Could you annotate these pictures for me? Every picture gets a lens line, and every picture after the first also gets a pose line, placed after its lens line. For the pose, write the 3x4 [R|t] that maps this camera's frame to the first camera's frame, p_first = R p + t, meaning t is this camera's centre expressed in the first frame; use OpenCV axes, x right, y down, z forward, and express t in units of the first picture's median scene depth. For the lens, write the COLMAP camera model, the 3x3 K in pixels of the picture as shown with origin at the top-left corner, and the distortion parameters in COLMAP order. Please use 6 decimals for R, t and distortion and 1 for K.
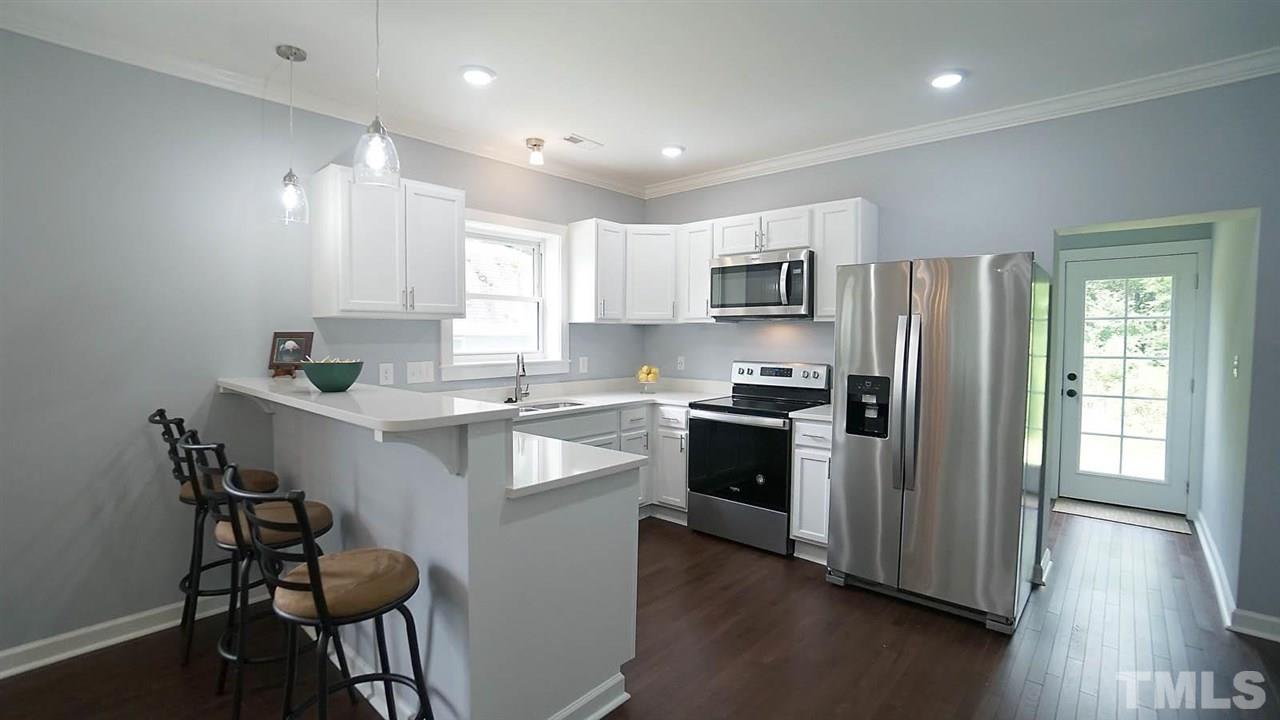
lens RADIAL K [[564.4, 0, 631.6], [0, 564.4, 361.1], [0, 0, 1]] dist [-0.068575, 0.025346]
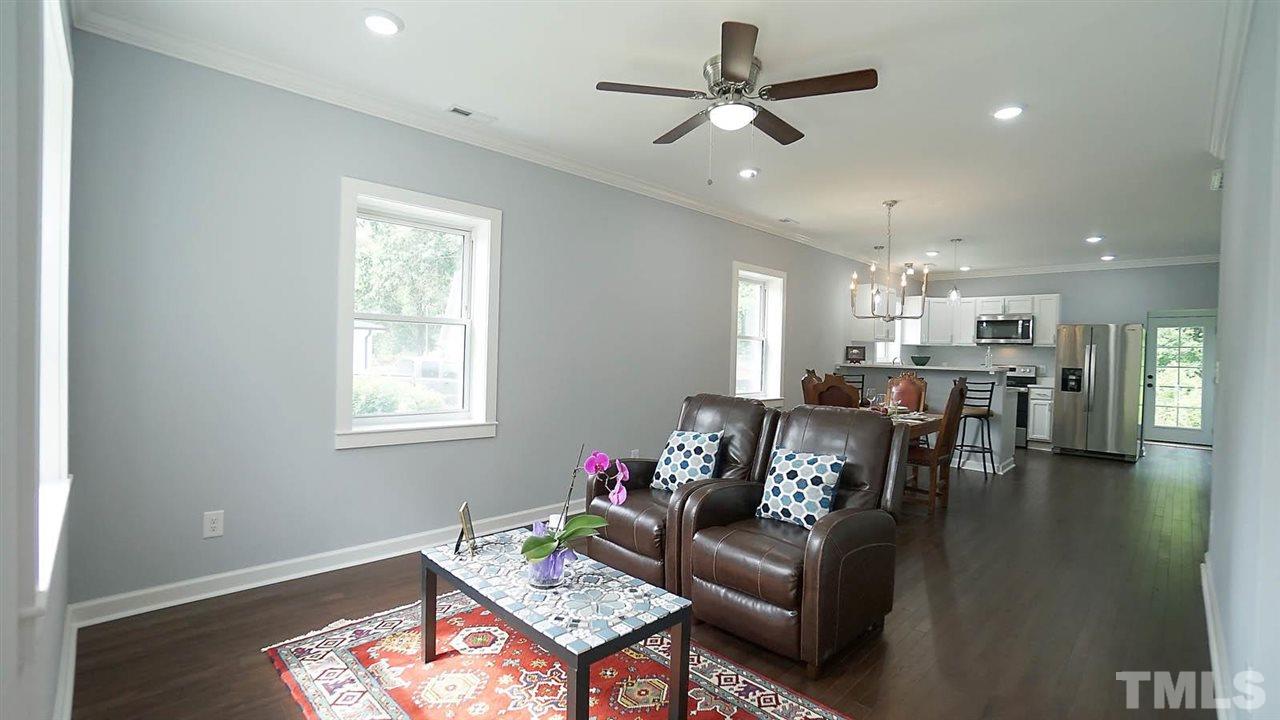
lens RADIAL K [[564.4, 0, 631.6], [0, 564.4, 361.1], [0, 0, 1]] dist [-0.068575, 0.025346]
pose [[0.997928, 0.022004, -0.060462, -1.111318], [-0.023947, 0.999213, -0.031614, 0.093228], [0.059718, 0.032996, 0.997670, -1.249548]]
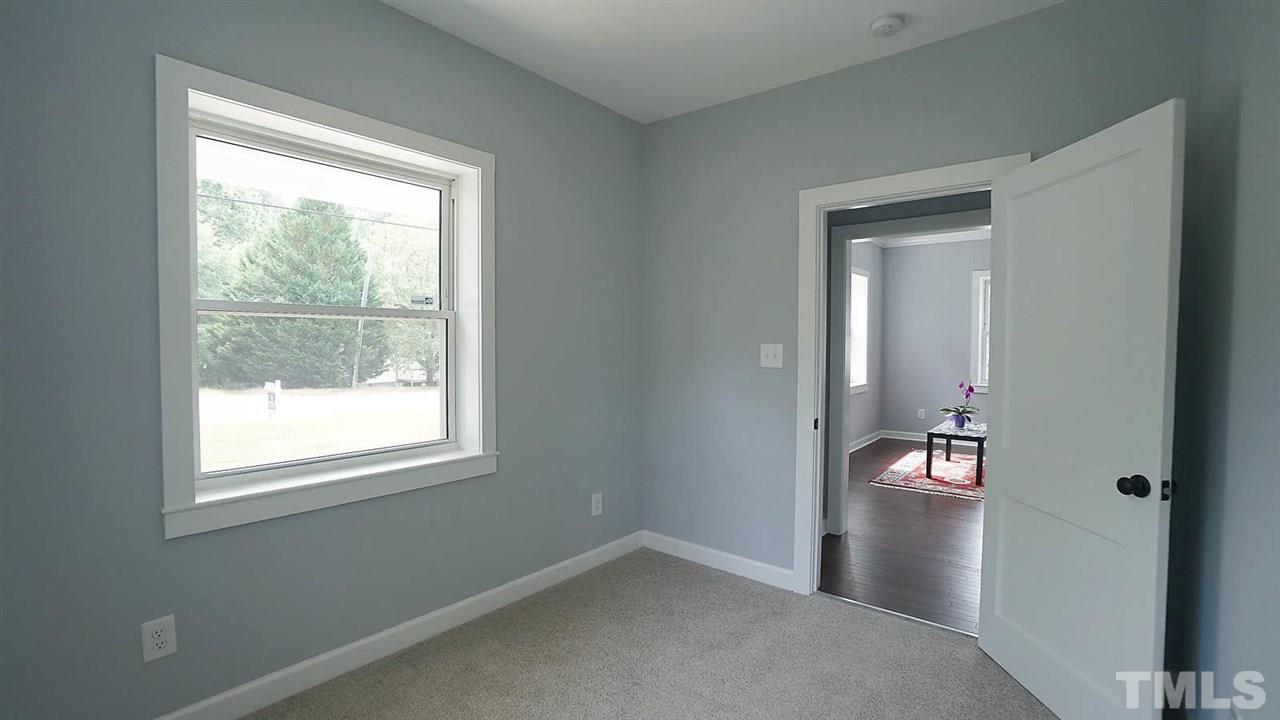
lens RADIAL K [[564.4, 0, 631.6], [0, 564.4, 361.1], [0, 0, 1]] dist [-0.068575, 0.025346]
pose [[0.039609, 0.027341, -0.998841, 0.192424], [-0.050146, 0.998420, 0.025341, 0.112403], [0.997956, 0.049084, 0.040917, -1.662792]]
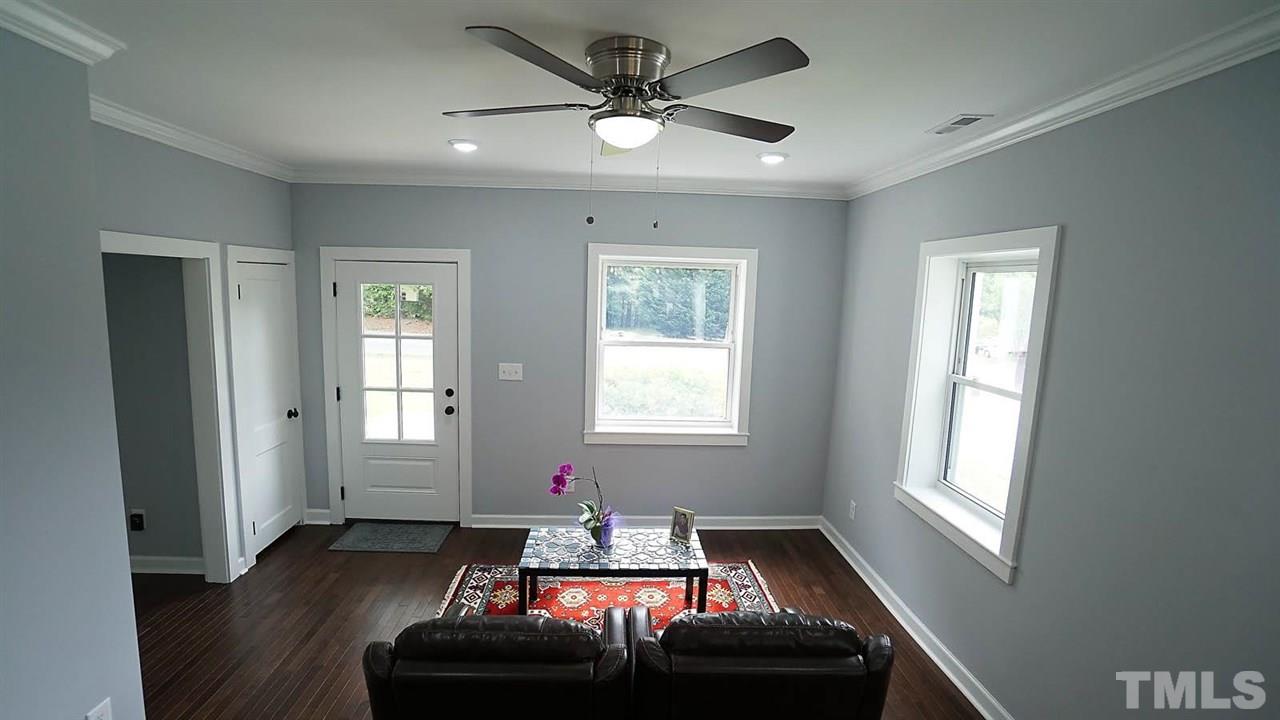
lens RADIAL K [[564.4, 0, 631.6], [0, 564.4, 361.1], [0, 0, 1]] dist [-0.068575, 0.025346]
pose [[-0.710852, 0.066305, -0.700209, -0.679662], [-0.066600, 0.984728, 0.160860, -0.122916], [0.700181, 0.160982, -0.695580, -0.170785]]
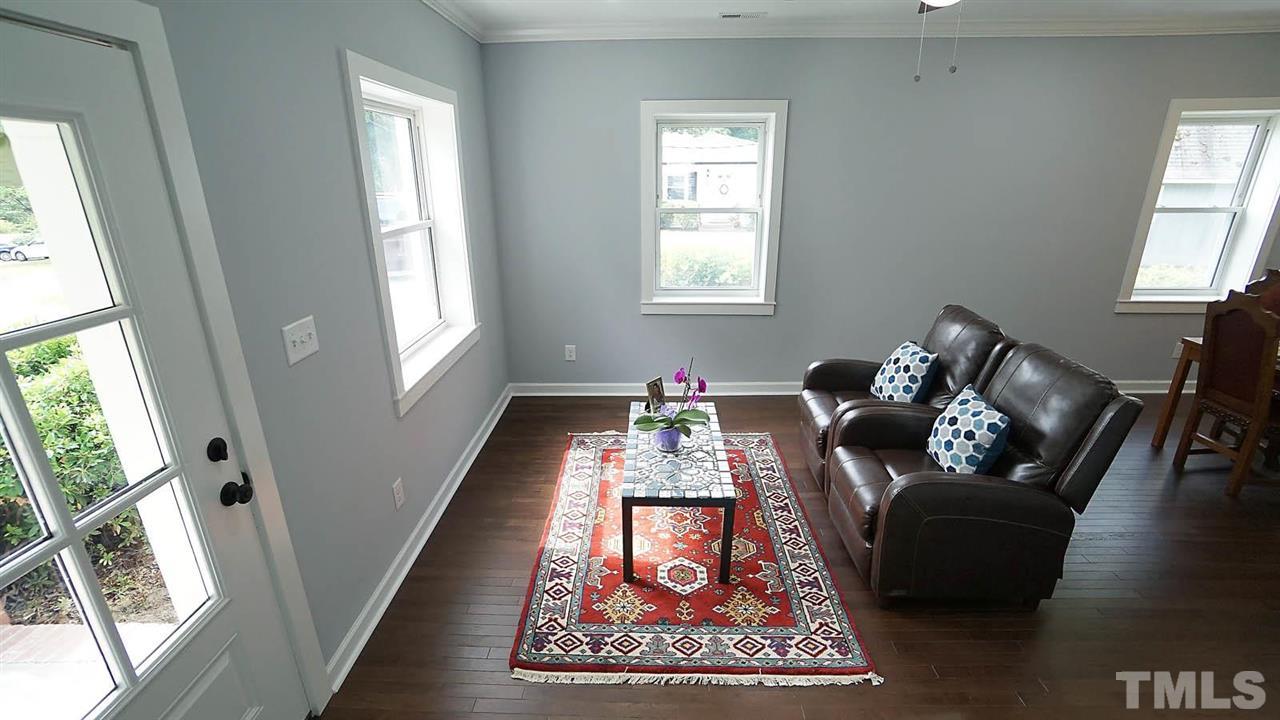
lens RADIAL K [[564.5, 0, 634.3], [0, 564.5, 363.8], [0, 0, 1]] dist [-0.069076, 0.024092]
pose [[0.644289, 0.239267, -0.726391, -0.744183], [-0.020731, 0.954916, 0.296153, -0.034606], [0.764501, -0.175749, 0.620202, -1.200708]]
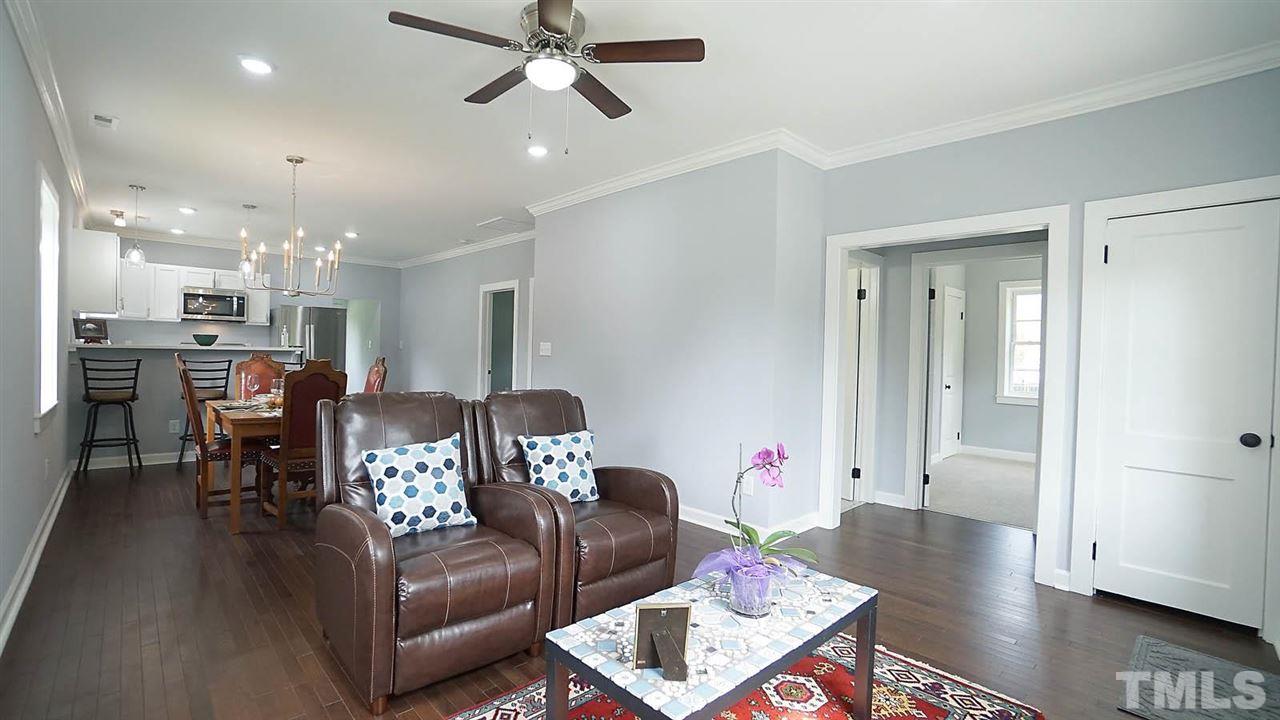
lens RADIAL K [[564.4, 0, 631.6], [0, 564.4, 361.1], [0, 0, 1]] dist [-0.068575, 0.025346]
pose [[0.080447, -0.016495, 0.996622, -1.663110], [0.022198, 0.999645, 0.014753, 0.075232], [-0.996512, 0.020937, 0.080785, -0.681749]]
